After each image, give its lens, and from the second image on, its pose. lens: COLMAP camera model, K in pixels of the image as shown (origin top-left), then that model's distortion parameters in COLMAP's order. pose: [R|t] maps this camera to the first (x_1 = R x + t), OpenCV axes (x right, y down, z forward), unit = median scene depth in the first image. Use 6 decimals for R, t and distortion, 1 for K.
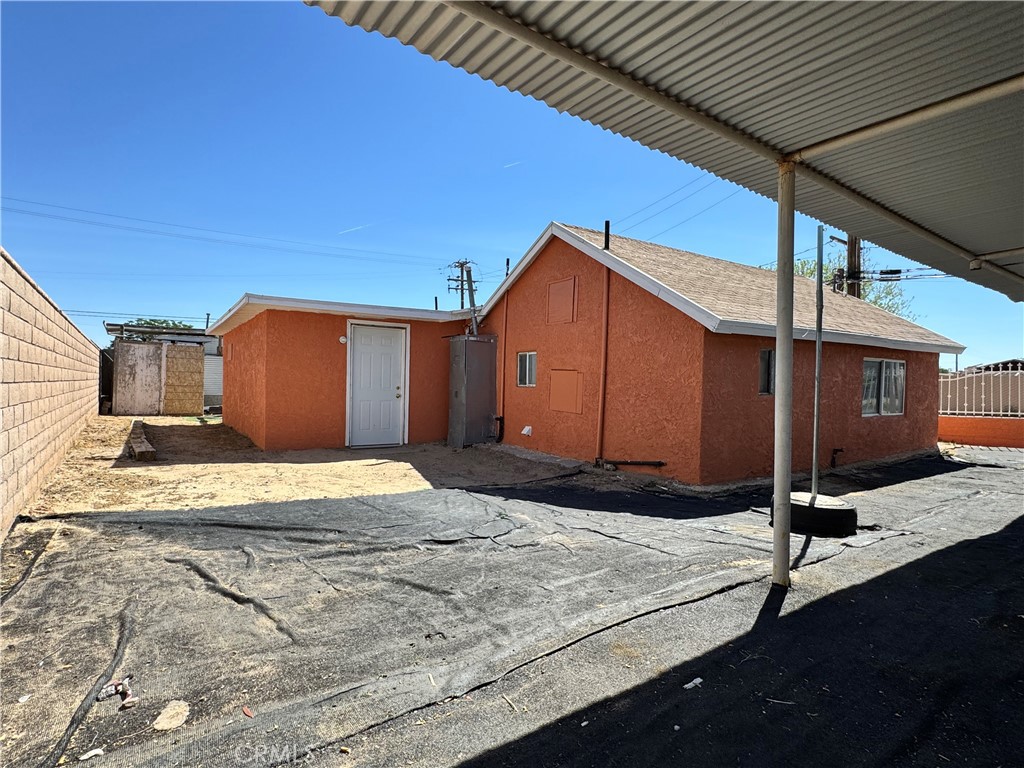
lens RADIAL K [[548.8, 0, 512.0], [0, 548.8, 384.0], [0, 0, 1]] dist [-0.001541, 0.000371]
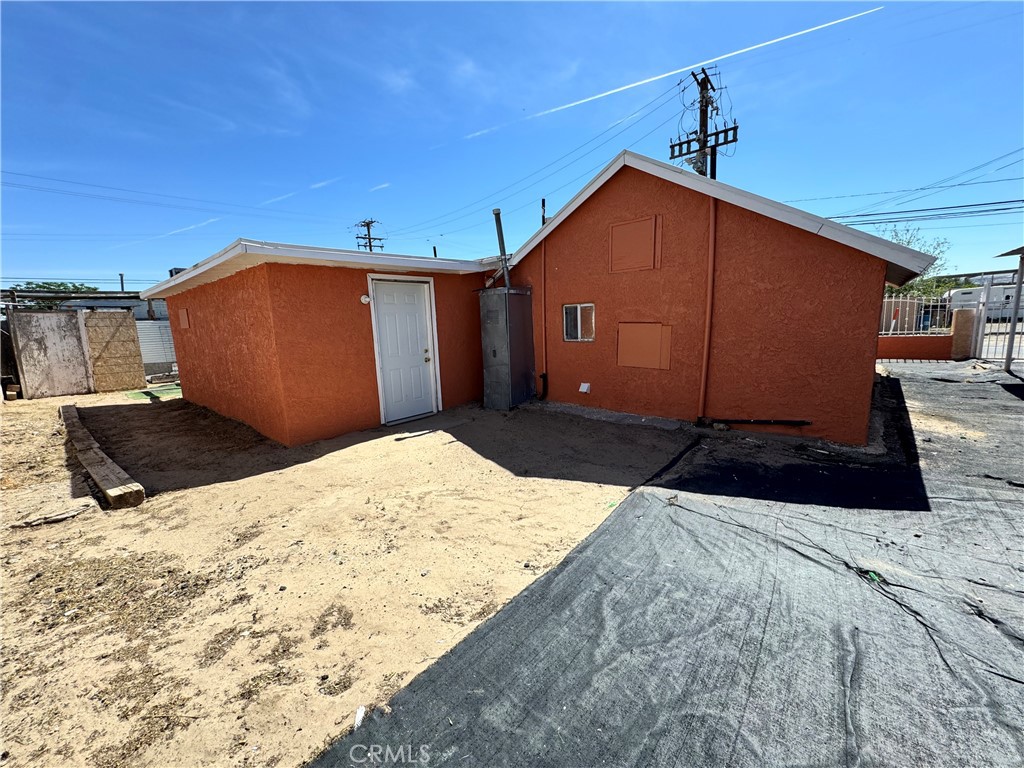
lens RADIAL K [[421.1, 0, 527.2], [0, 421.1, 385.0], [0, 0, 1]] dist [-0.002360, -0.000316]
pose [[0.963924, -0.095834, 0.248327, -0.226094], [0.057871, 0.986075, 0.155907, -0.035811], [-0.259810, -0.135912, 0.956047, 0.295557]]
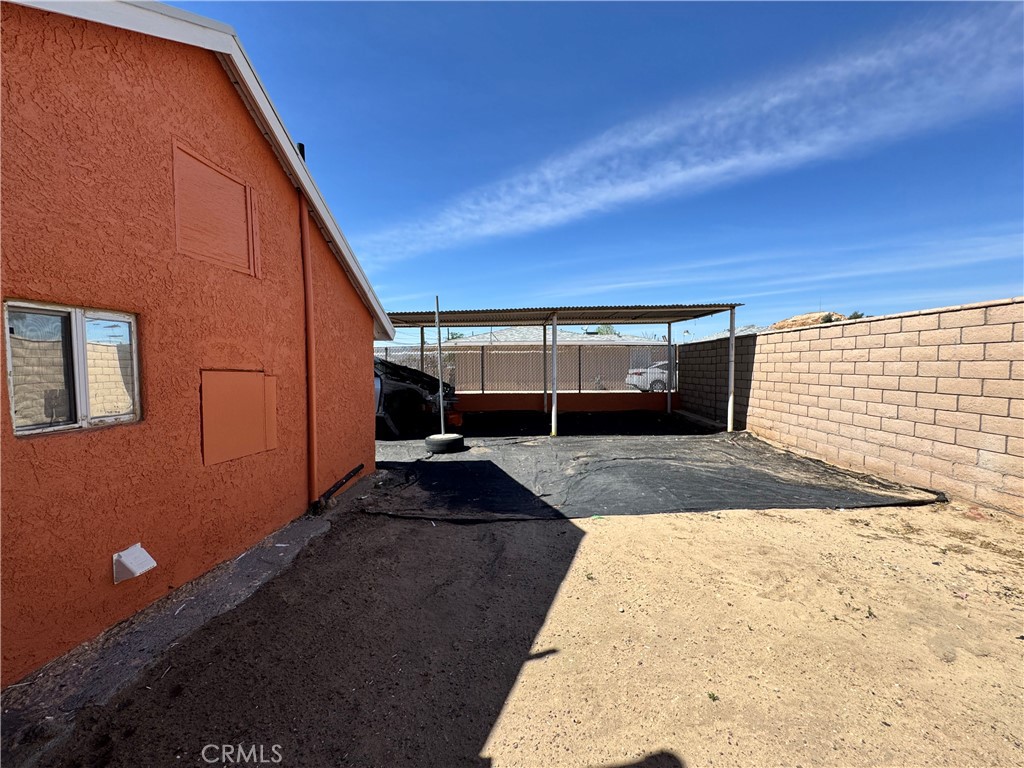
lens RADIAL K [[428.8, 0, 512.0], [0, 428.8, 384.0], [0, 0, 1]] dist [-0.003416, 0.000124]
pose [[-0.780733, -0.034405, 0.623917, -0.266178], [0.003013, 0.998264, 0.058818, -0.028581], [-0.624858, 0.047801, -0.779274, 0.951116]]
